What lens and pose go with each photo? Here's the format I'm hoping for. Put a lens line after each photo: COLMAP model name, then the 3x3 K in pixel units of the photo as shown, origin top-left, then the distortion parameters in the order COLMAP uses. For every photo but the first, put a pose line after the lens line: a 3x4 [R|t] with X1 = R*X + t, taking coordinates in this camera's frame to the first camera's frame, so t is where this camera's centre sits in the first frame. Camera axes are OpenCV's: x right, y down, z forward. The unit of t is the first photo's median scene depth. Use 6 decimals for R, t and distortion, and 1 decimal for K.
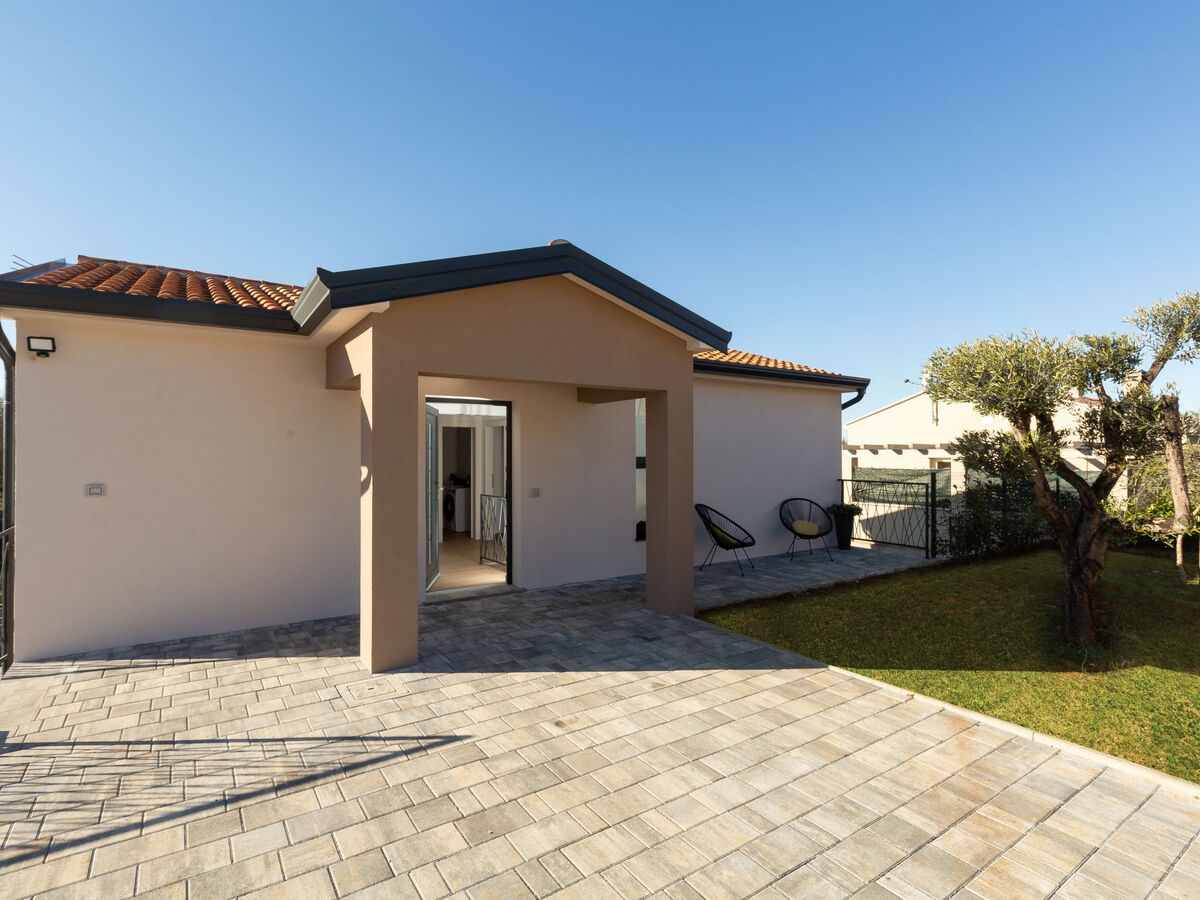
lens RADIAL K [[615.1, 0, 587.0], [0, 615.1, 431.0], [0, 0, 1]] dist [0.002443, 0.000451]
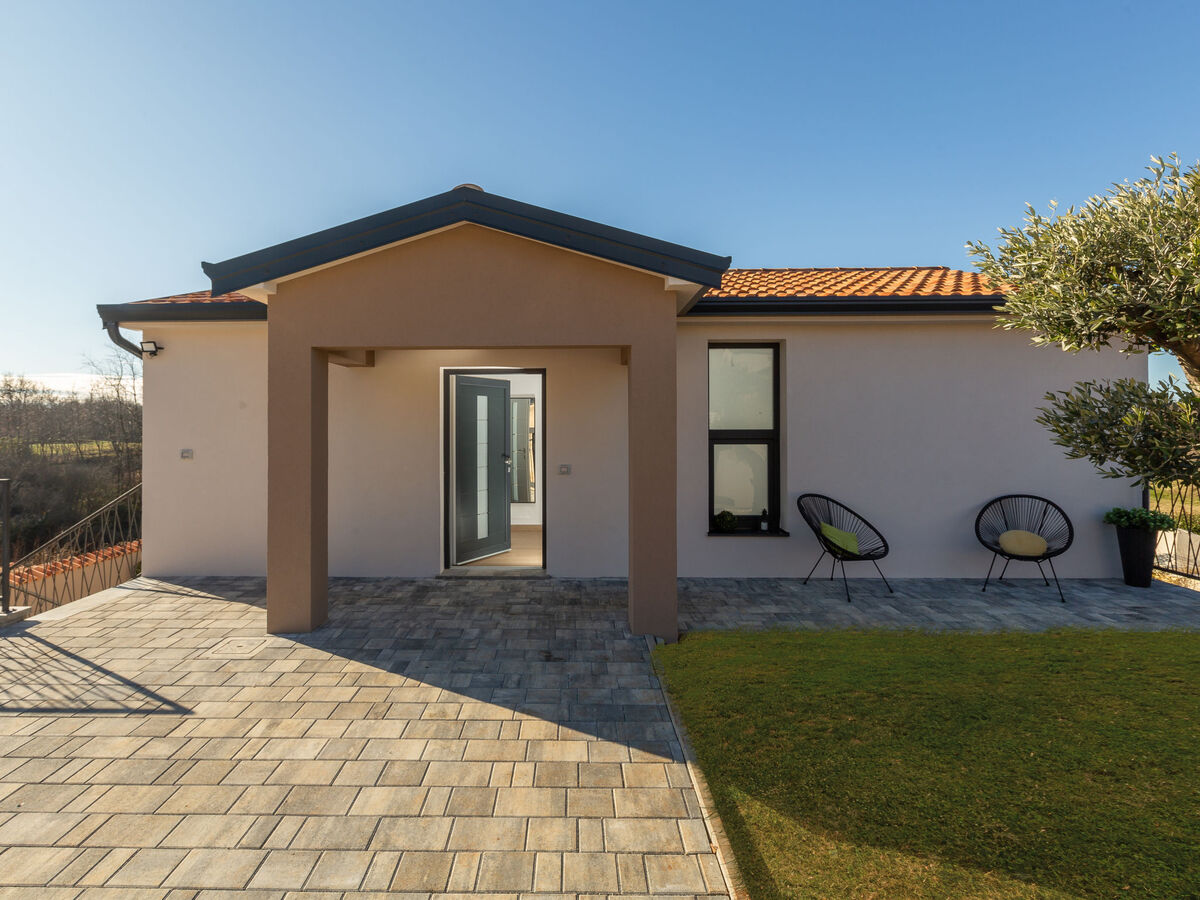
lens RADIAL K [[628.4, 0, 577.0], [0, 628.4, 418.1], [0, 0, 1]] dist [0.003139, 0.000511]
pose [[0.818426, -0.004755, -0.574593, 0.669747], [0.021535, 0.999517, 0.022402, 0.007108], [0.574209, -0.030708, 0.818133, 0.396243]]
